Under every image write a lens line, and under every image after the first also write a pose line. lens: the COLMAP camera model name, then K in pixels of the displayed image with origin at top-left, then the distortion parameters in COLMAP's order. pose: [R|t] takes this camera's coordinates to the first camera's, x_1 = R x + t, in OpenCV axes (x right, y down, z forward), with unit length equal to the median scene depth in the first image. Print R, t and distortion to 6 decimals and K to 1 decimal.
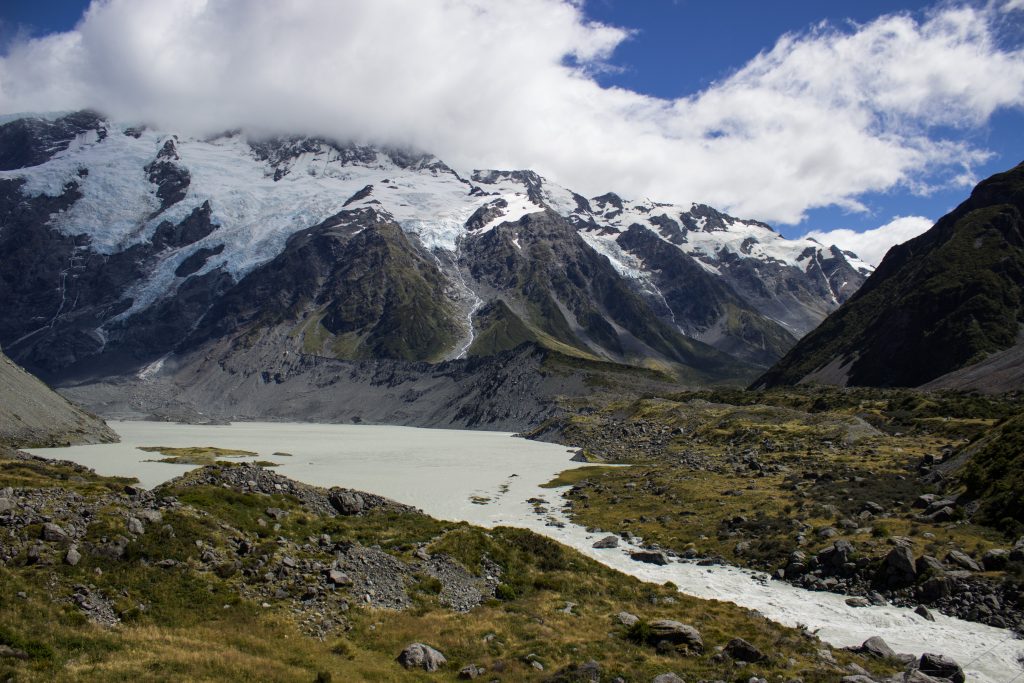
lens RADIAL K [[828.0, 0, 505.2], [0, 828.0, 343.1], [0, 0, 1]] dist [-0.173768, 0.144634]
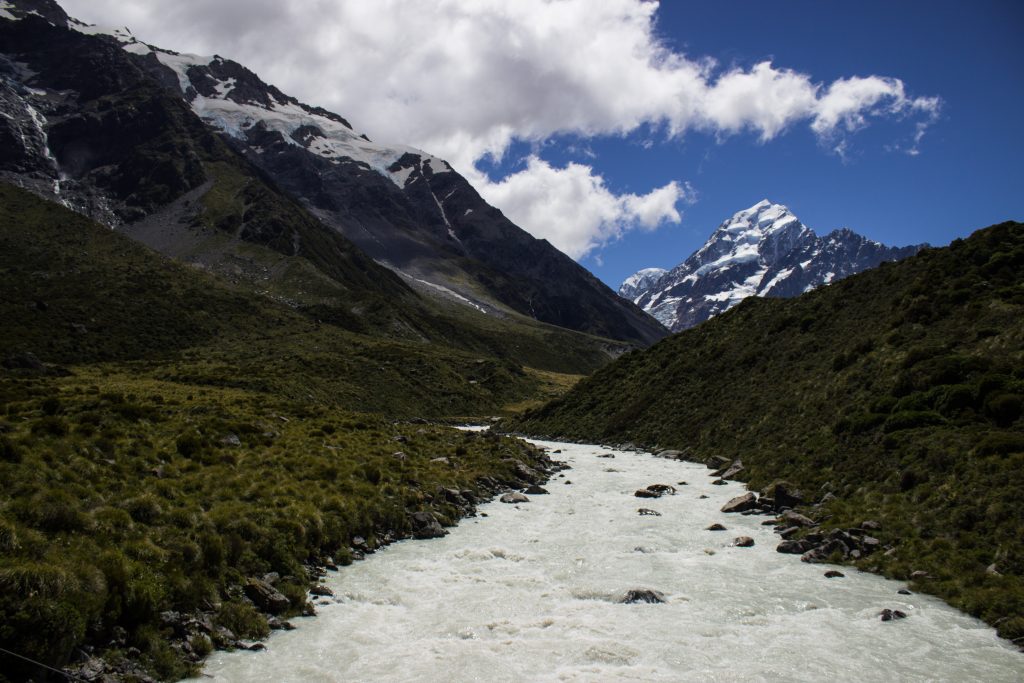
lens RADIAL K [[828.0, 0, 505.2], [0, 828.0, 343.1], [0, 0, 1]] dist [-0.173768, 0.144634]
pose [[0.875449, 0.043457, 0.481353, 0.229380], [-0.040670, 0.999041, -0.016227, 0.039689], [-0.481596, -0.005370, 0.876377, 0.654889]]
